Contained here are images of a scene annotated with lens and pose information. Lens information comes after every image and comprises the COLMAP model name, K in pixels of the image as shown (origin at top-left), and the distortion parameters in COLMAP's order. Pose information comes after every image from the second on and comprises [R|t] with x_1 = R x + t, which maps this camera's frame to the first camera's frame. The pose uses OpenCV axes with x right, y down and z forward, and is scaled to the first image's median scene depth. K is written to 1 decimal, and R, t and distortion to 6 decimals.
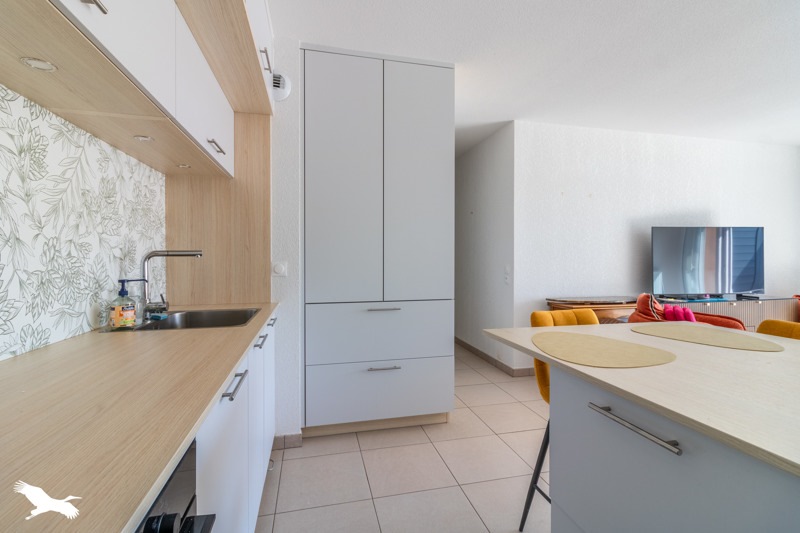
lens RADIAL K [[369.3, 0, 400.0], [0, 369.3, 266.5], [0, 0, 1]] dist [0.000615, 0.000118]
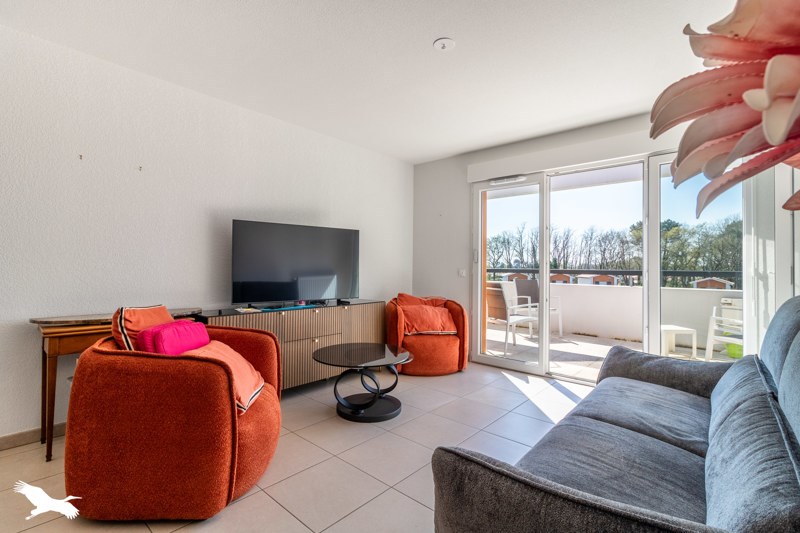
lens RADIAL K [[369.3, 0, 400.0], [0, 369.3, 266.5], [0, 0, 1]] dist [0.000615, 0.000118]
pose [[0.818517, 0.012262, 0.574352, 1.463738], [-0.002762, 0.999845, -0.017411, 0.020765], [-0.574476, 0.012665, 0.818423, 0.383547]]
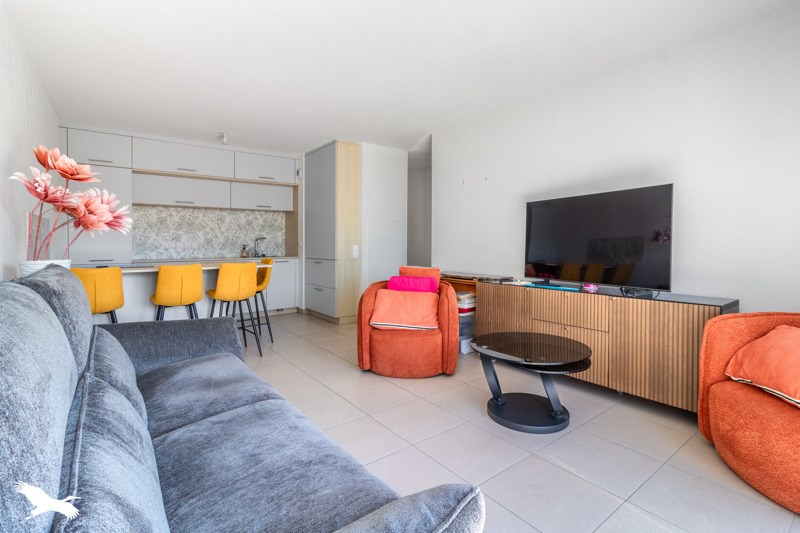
lens RADIAL K [[372.3, 0, 398.9], [0, 372.3, 251.1], [0, 0, 1]] dist [-0.001308, -0.000207]
pose [[0.403640, 0.019167, -0.914717, 3.934365], [-0.018694, 0.999745, 0.012699, 0.019611], [0.914727, 0.011974, 0.403896, 0.960913]]
